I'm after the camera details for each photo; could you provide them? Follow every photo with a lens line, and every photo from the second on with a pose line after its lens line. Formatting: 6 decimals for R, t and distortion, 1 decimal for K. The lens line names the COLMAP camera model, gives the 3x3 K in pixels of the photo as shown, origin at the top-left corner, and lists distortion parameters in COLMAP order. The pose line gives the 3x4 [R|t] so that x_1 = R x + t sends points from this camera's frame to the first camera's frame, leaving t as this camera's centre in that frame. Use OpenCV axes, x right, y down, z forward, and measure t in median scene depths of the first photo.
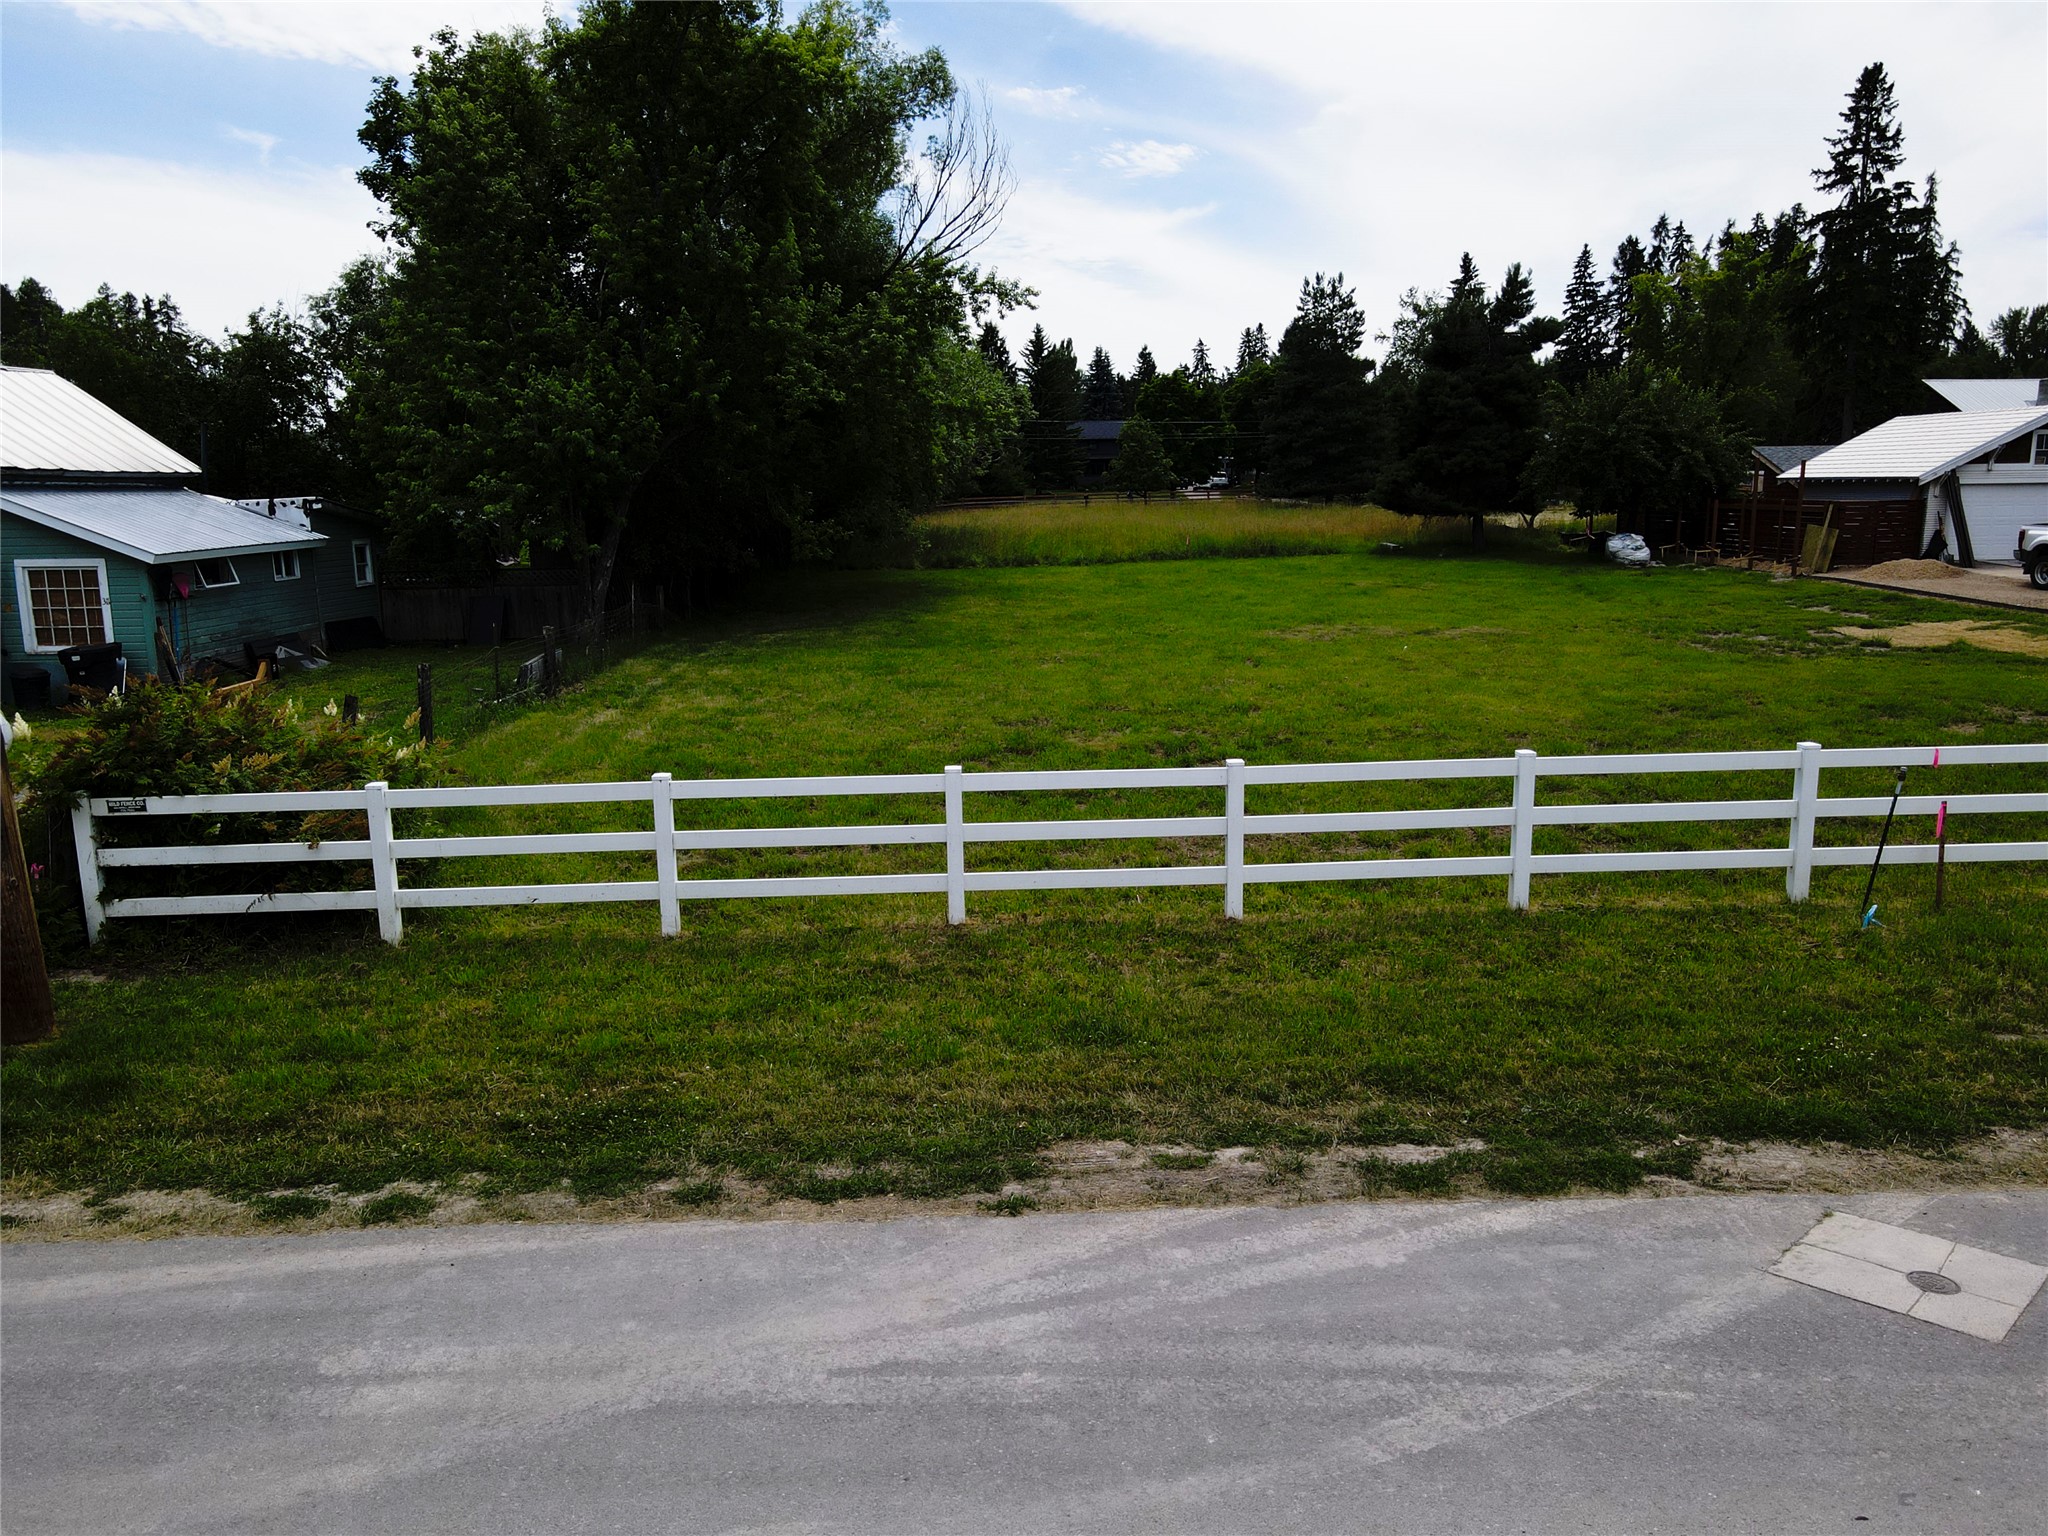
lens RADIAL K [[1518.7, 0, 1034.8], [0, 1518.7, 756.0], [0, 0, 1]] dist [-0.001405, 0.038401]
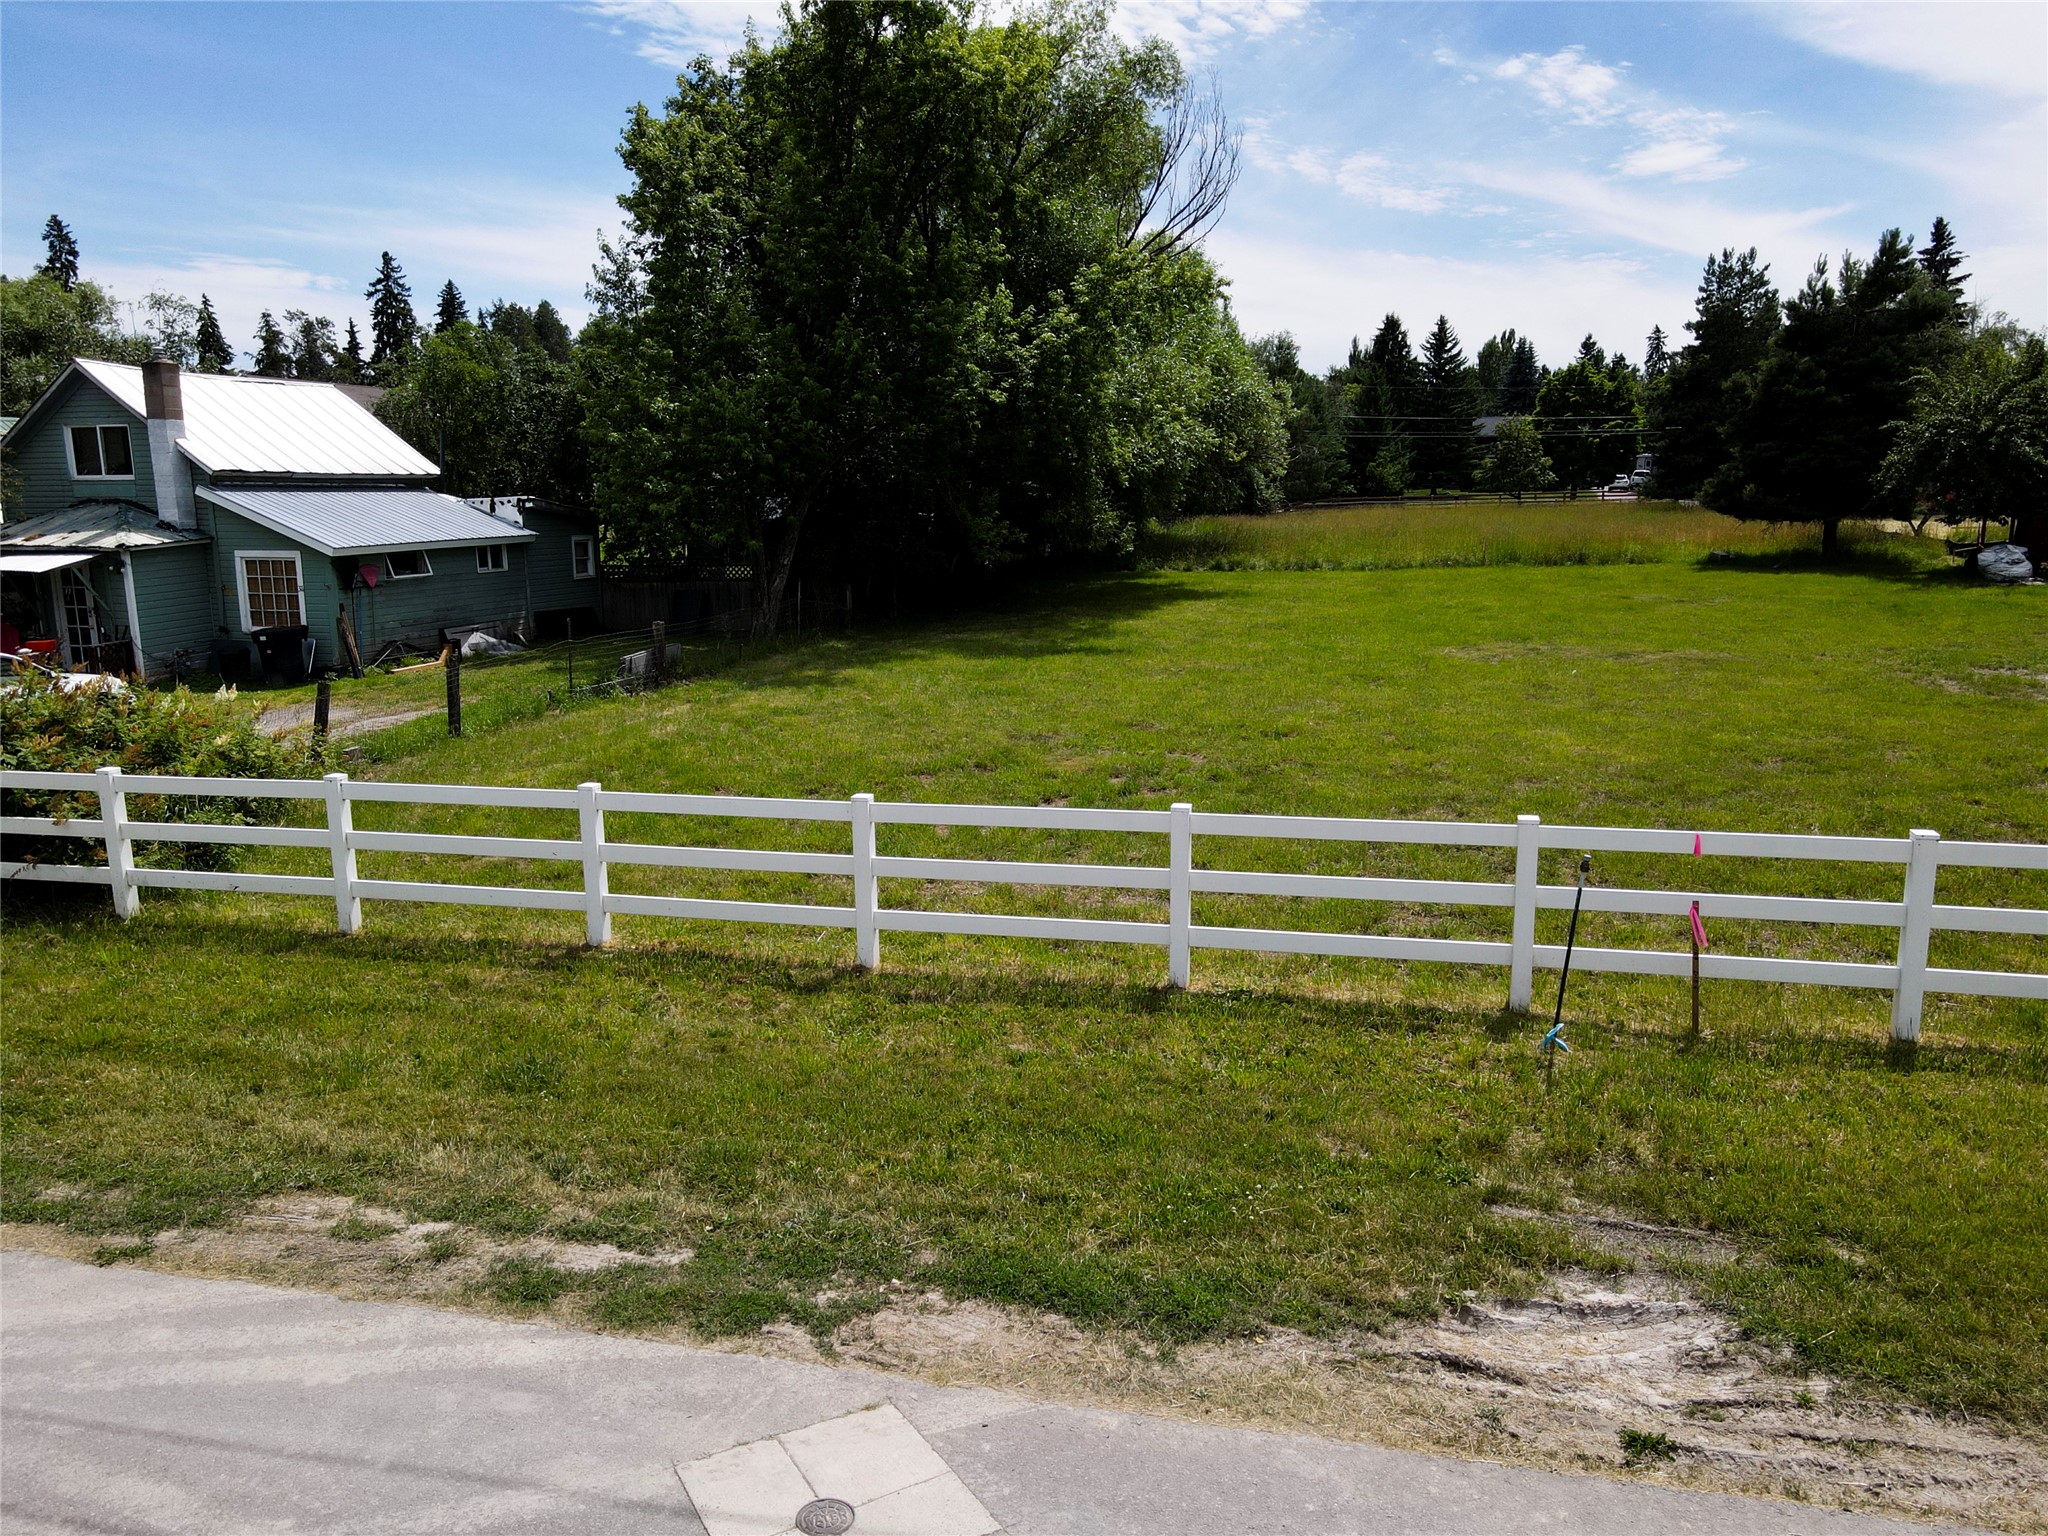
lens RADIAL K [[1518.7, 0, 1034.8], [0, 1518.7, 756.0], [0, 0, 1]] dist [-0.001405, 0.038401]
pose [[0.957683, 0.053689, -0.282773, 0.236486], [-0.053297, 0.998537, 0.009084, -0.016555], [0.282847, 0.006371, 0.959144, 0.072264]]
